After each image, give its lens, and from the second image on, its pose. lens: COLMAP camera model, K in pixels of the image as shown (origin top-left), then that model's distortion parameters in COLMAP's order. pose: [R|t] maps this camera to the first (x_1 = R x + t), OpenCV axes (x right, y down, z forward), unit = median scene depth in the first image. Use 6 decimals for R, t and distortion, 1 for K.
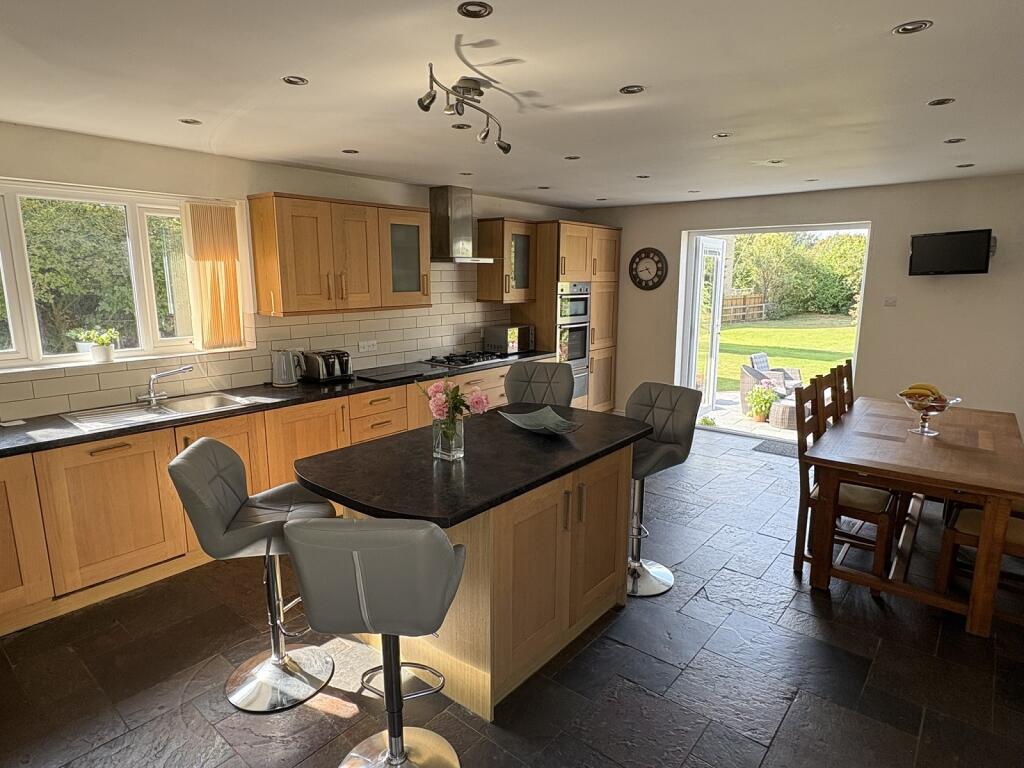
lens RADIAL K [[579.7, 0, 510.6], [0, 579.7, 383.8], [0, 0, 1]] dist [0.001925, 0.002142]
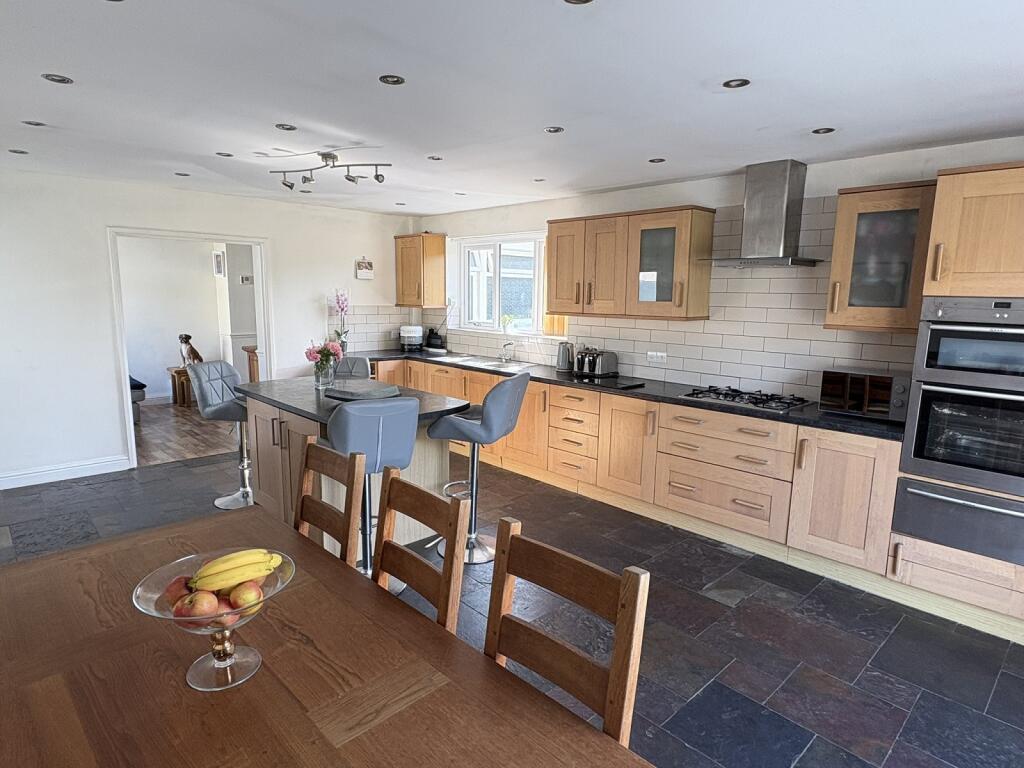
lens RADIAL K [[579.7, 0, 512.7], [0, 579.7, 385.1], [0, 0, 1]] dist [0.001925, 0.002142]
pose [[-0.107562, 0.154112, -0.982181, 0.741431], [-0.200767, 0.964193, 0.173276, -0.139245], [0.973716, 0.215828, -0.072770, 0.844689]]
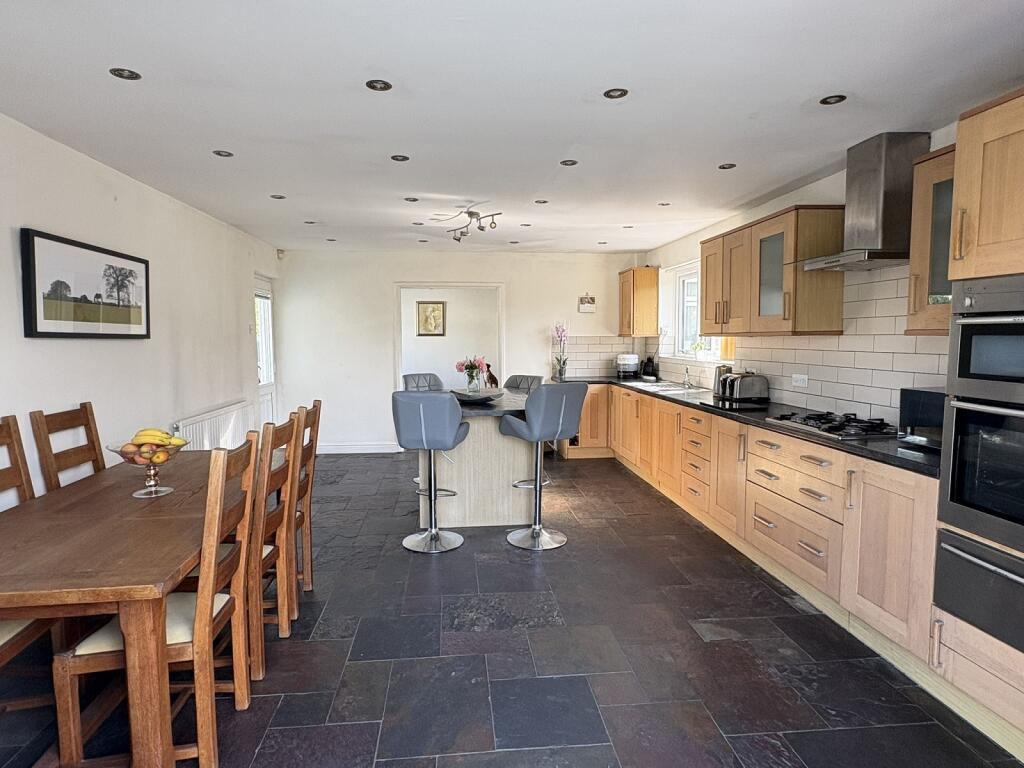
lens RADIAL K [[579.7, 0, 512.1], [0, 579.7, 388.1], [0, 0, 1]] dist [0.001925, 0.002142]
pose [[-0.693637, 0.066322, -0.717265, 0.653913], [-0.128524, 0.968379, 0.213832, -0.181108], [0.708766, 0.240507, -0.663180, 1.265701]]
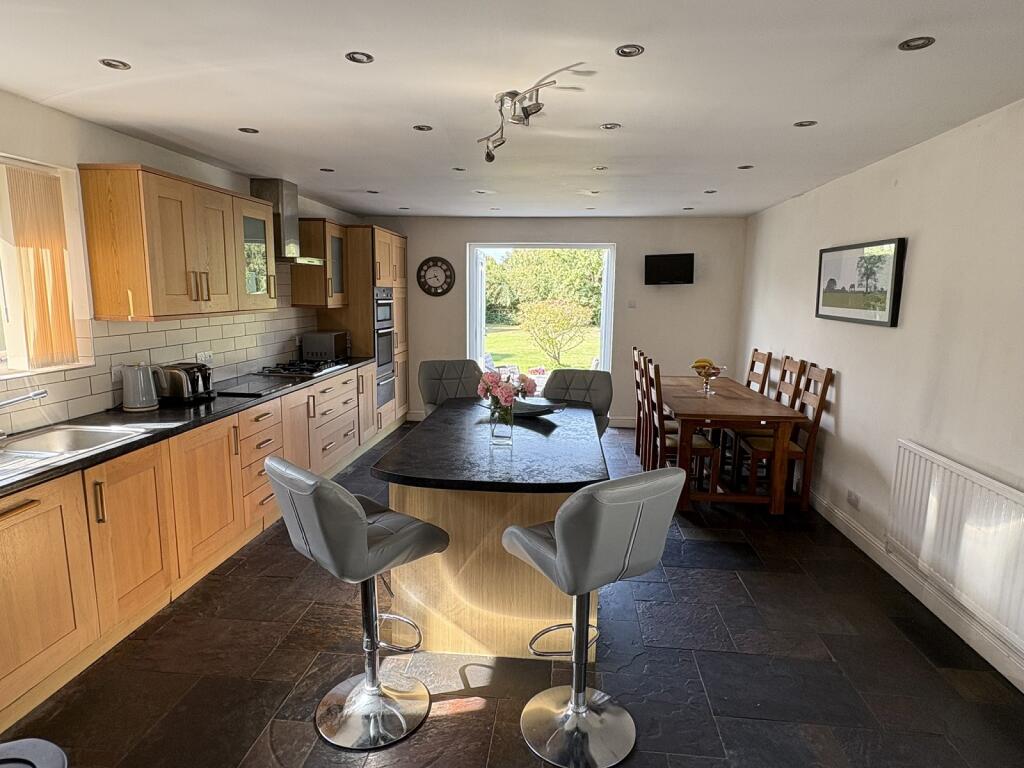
lens RADIAL K [[579.7, 0, 509.8], [0, 579.7, 383.2], [0, 0, 1]] dist [0.001925, 0.002142]
pose [[0.829712, -0.078087, 0.552703, -0.347062], [0.090401, 0.995893, 0.004993, 0.007583], [-0.550823, 0.045822, 0.833363, 0.053639]]
